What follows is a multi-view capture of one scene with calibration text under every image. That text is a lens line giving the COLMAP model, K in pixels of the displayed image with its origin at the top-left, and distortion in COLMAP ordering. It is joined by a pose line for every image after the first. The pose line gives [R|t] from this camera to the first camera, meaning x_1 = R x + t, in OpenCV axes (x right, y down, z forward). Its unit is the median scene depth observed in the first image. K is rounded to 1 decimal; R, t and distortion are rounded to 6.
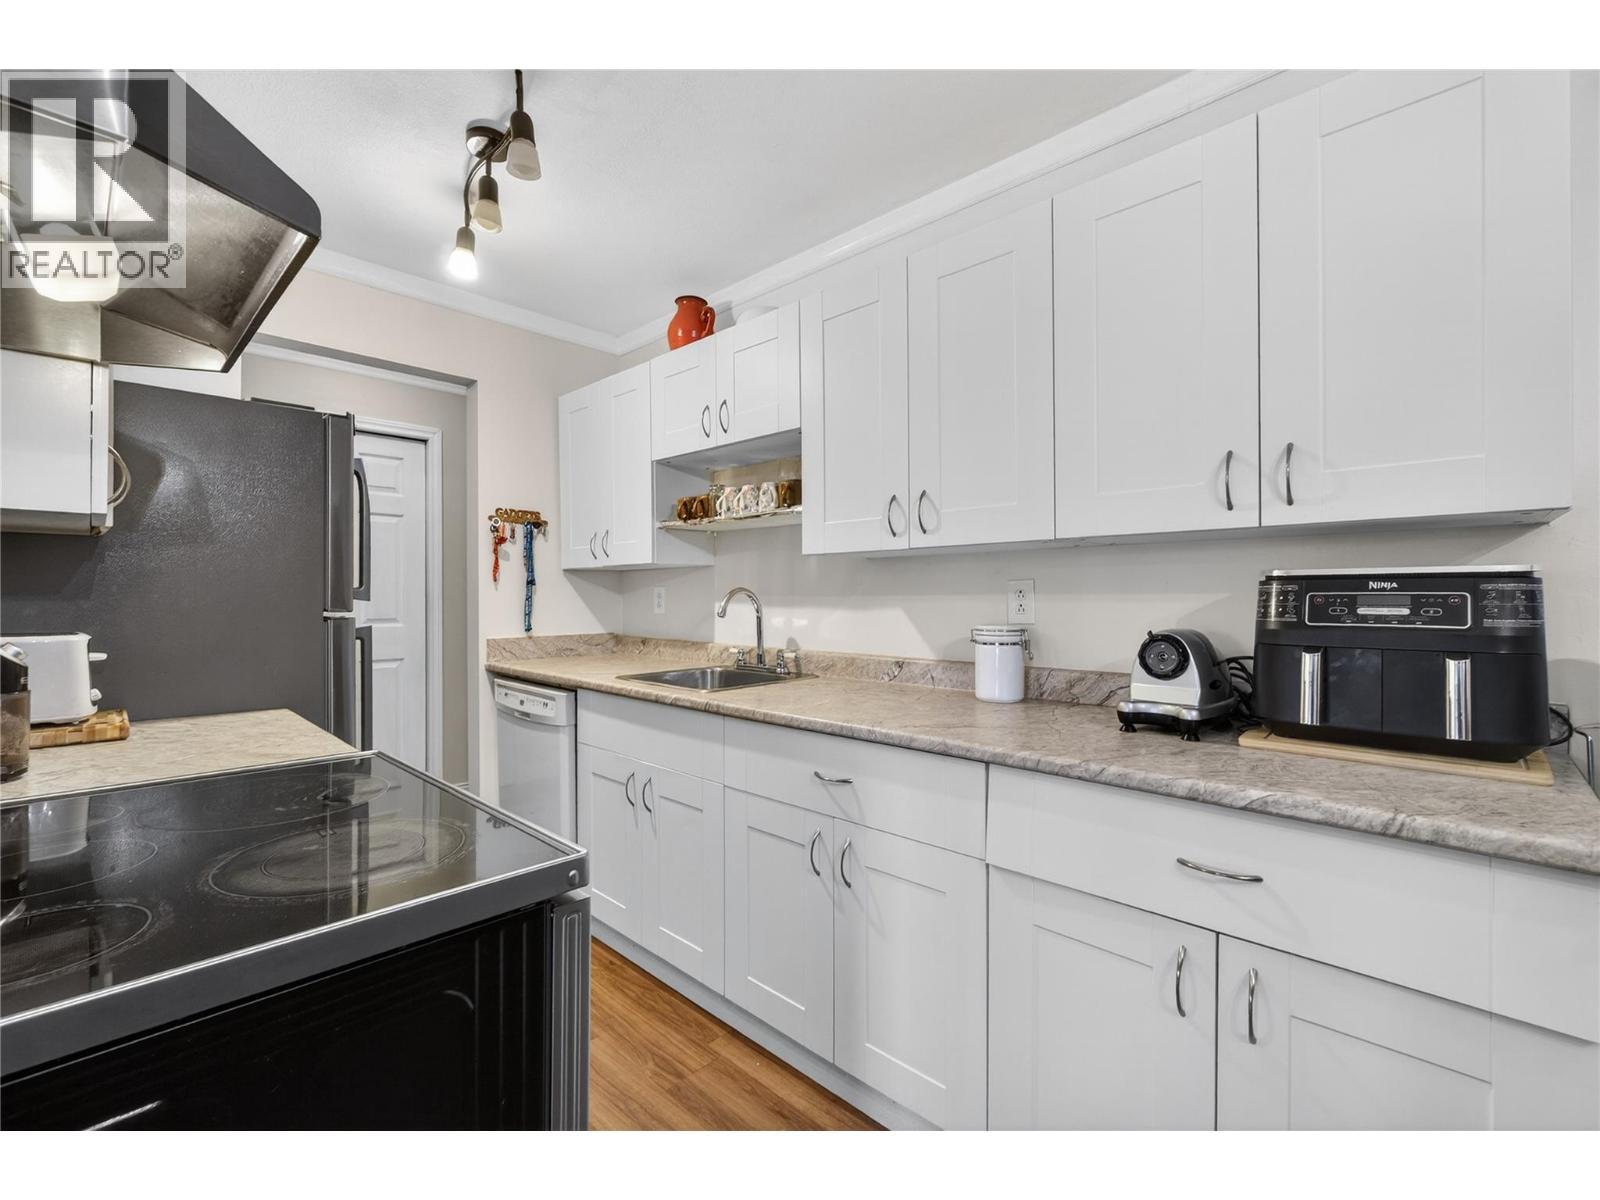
lens RADIAL K [[690.2, 0, 776.2], [0, 690.2, 600.1], [0, 0, 1]] dist [-0.009754, -0.000039]
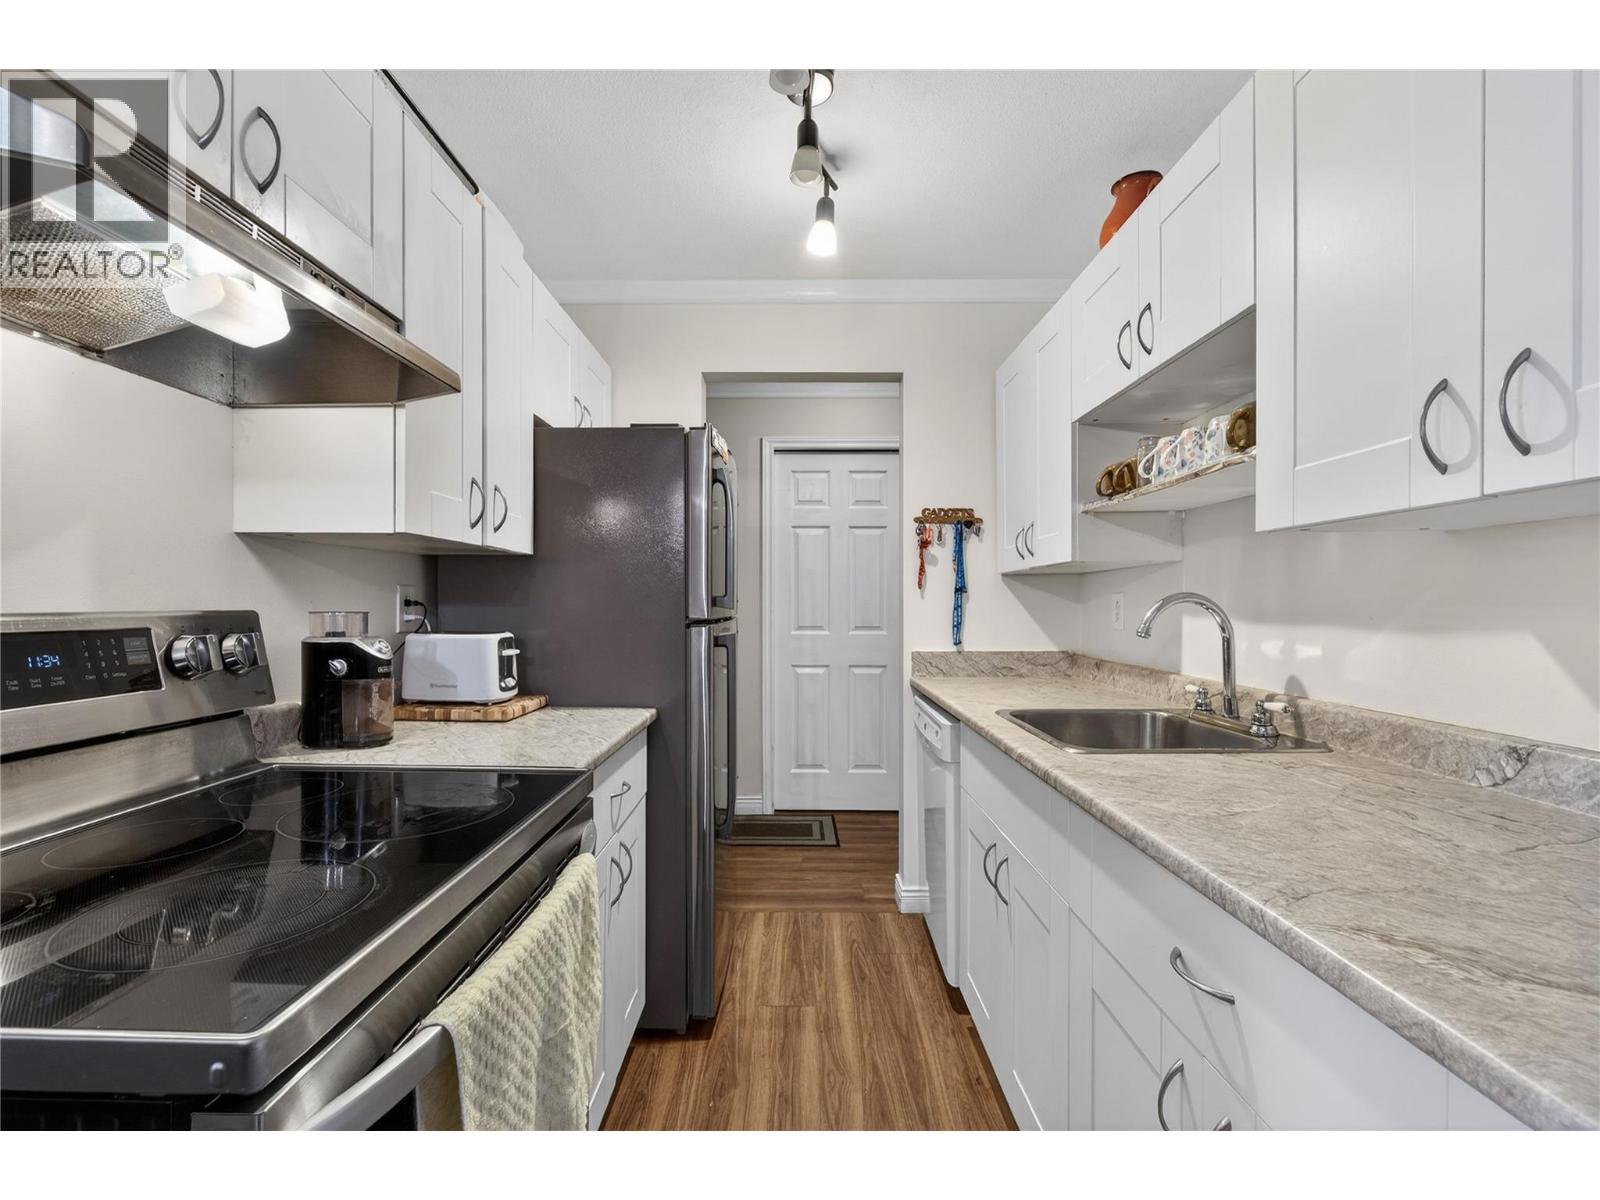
lens RADIAL K [[681.2, 0, 795.5], [0, 681.2, 613.0], [0, 0, 1]] dist [0.001806, -0.000163]
pose [[0.691098, 0.010516, -0.722685, 0.149333], [-0.006551, 0.999944, 0.008285, -0.001815], [0.722732, -0.000991, 0.691128, 0.289869]]
